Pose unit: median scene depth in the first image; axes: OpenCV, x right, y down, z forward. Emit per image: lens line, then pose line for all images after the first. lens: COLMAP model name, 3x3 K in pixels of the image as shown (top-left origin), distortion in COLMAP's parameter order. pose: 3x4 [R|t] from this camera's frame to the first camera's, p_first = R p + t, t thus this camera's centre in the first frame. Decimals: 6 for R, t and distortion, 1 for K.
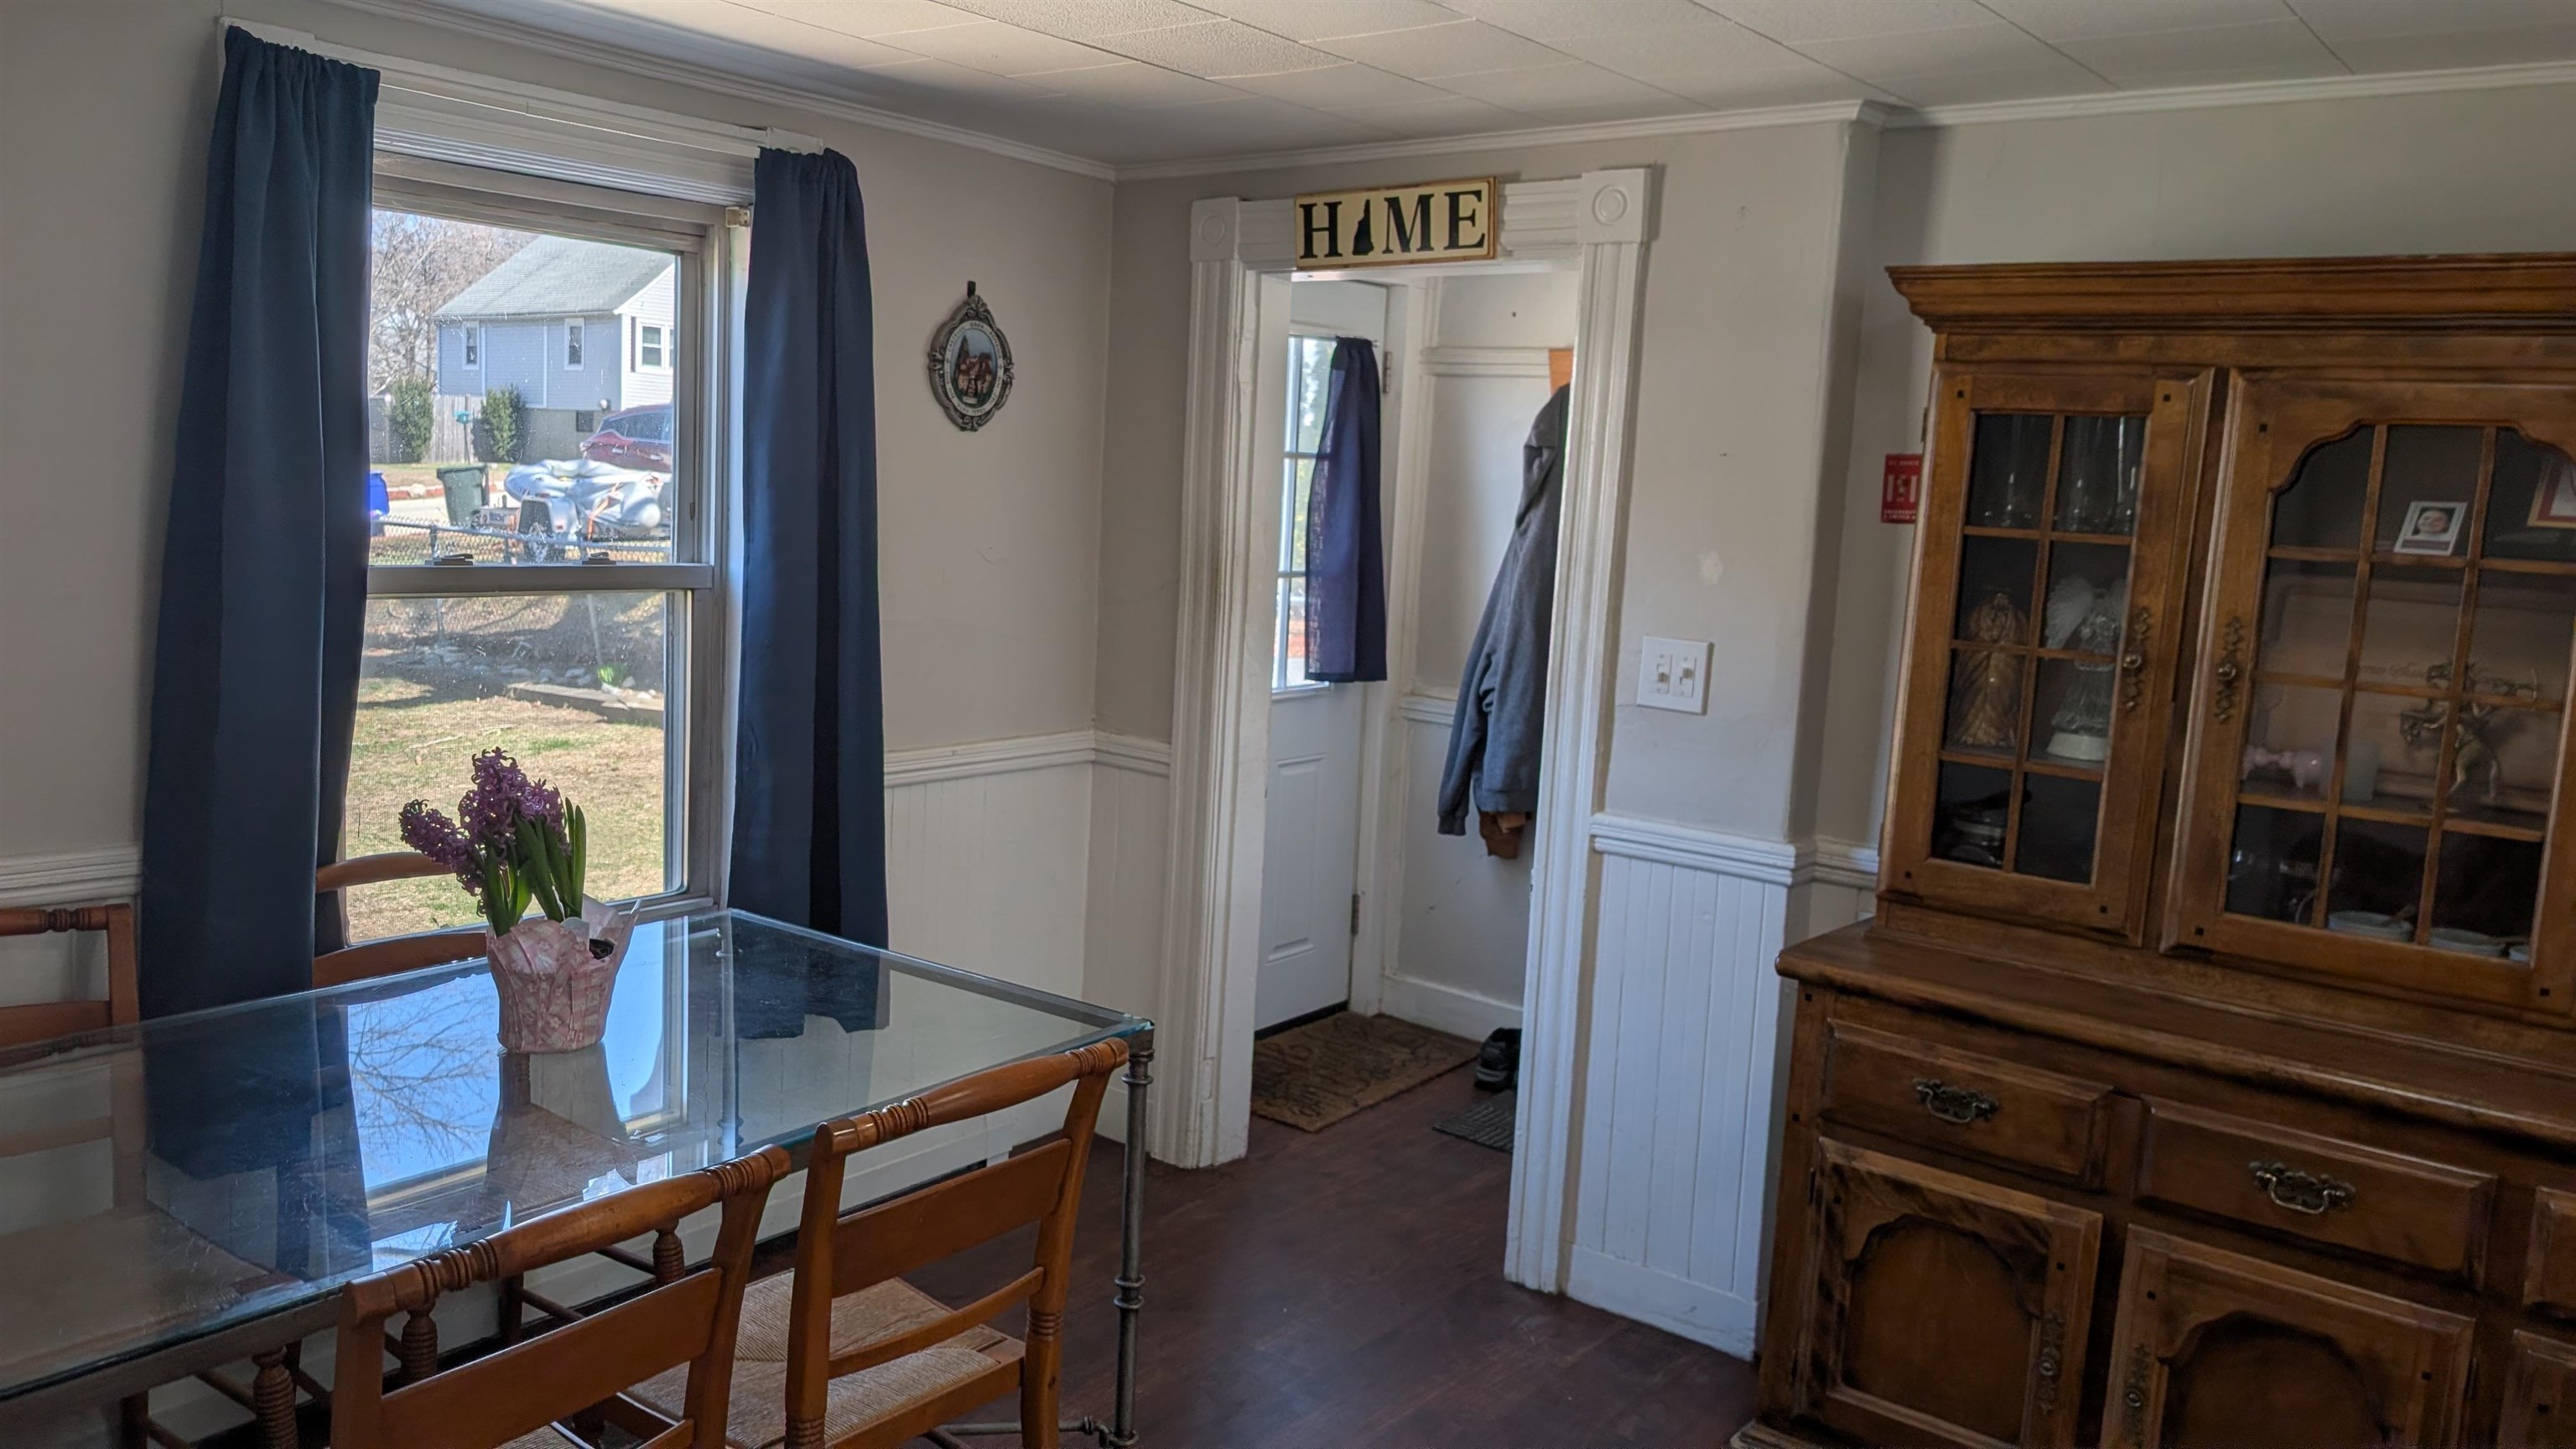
lens RADIAL K [[1875.6, 0, 1268.1], [0, 1875.6, 719.4], [0, 0, 1]] dist [0.006236, -0.003986]
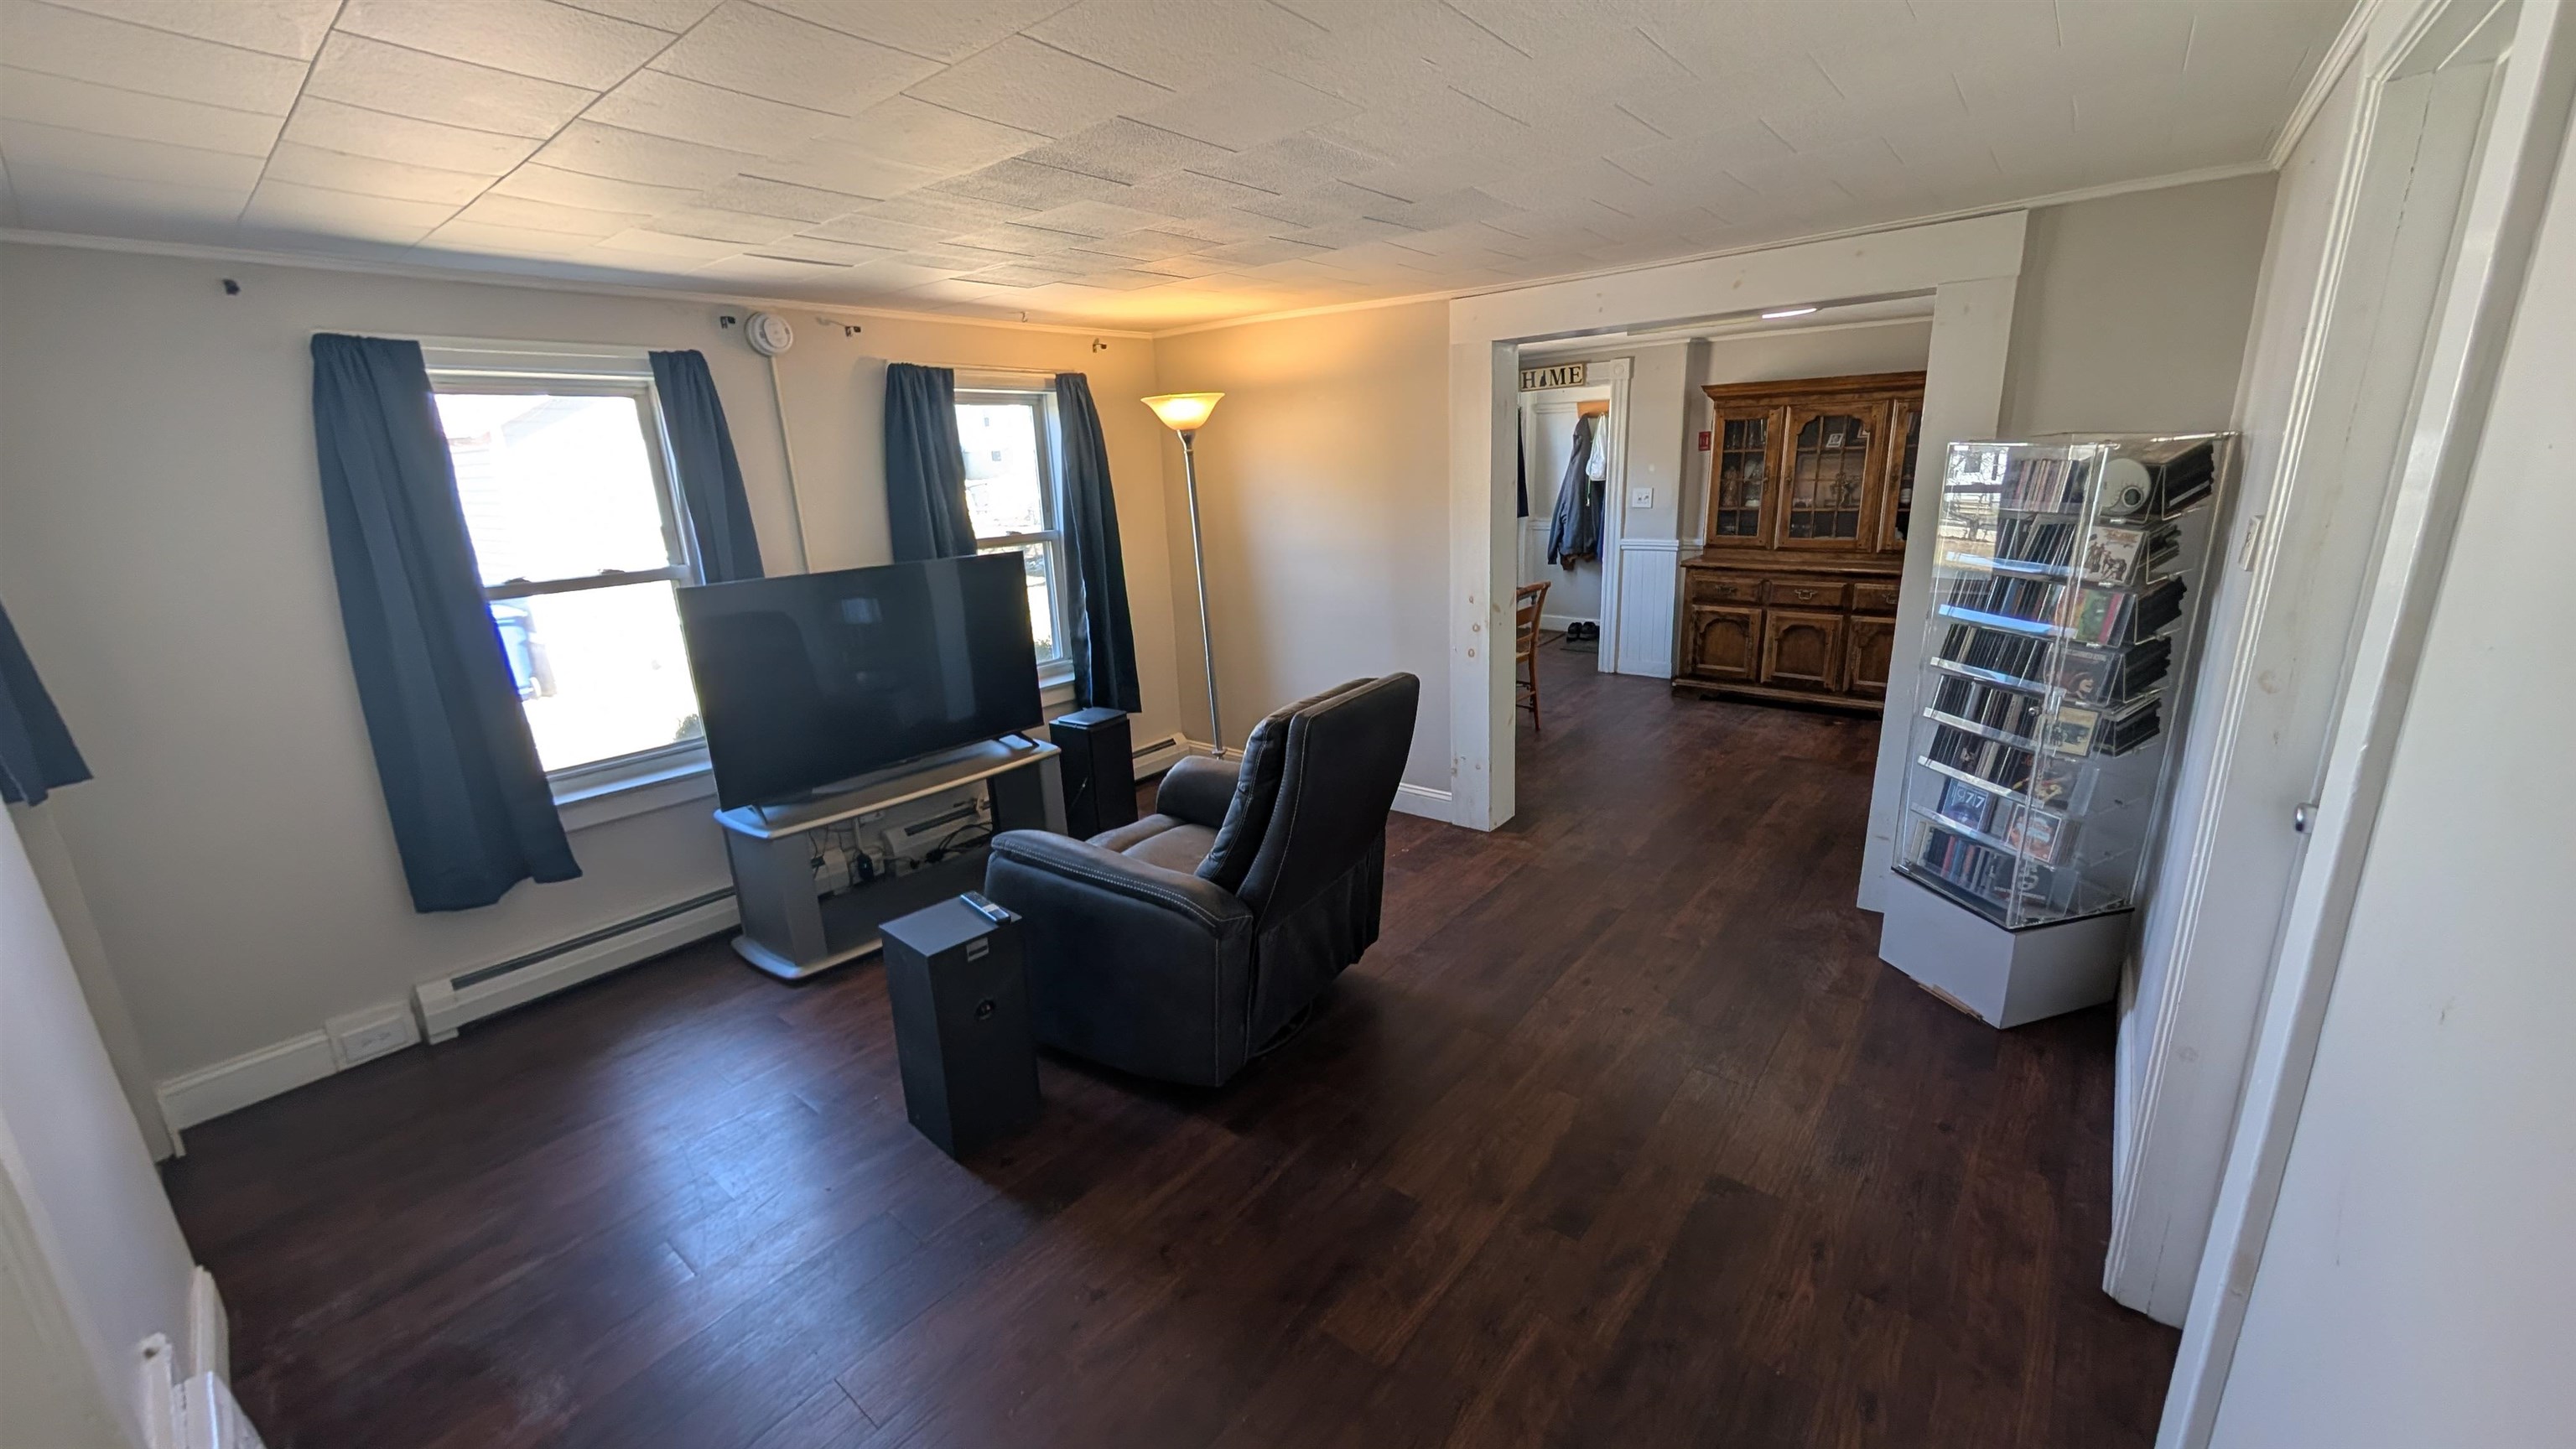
lens RADIAL K [[969.2, 0, 1304.6], [0, 969.2, 722.1], [0, 0, 1]] dist [-0.001900, -0.000235]
pose [[0.995336, -0.090563, -0.033239, -0.507214], [0.094425, 0.985148, 0.143414, 0.089035], [0.019757, -0.145884, 0.989104, -1.160463]]
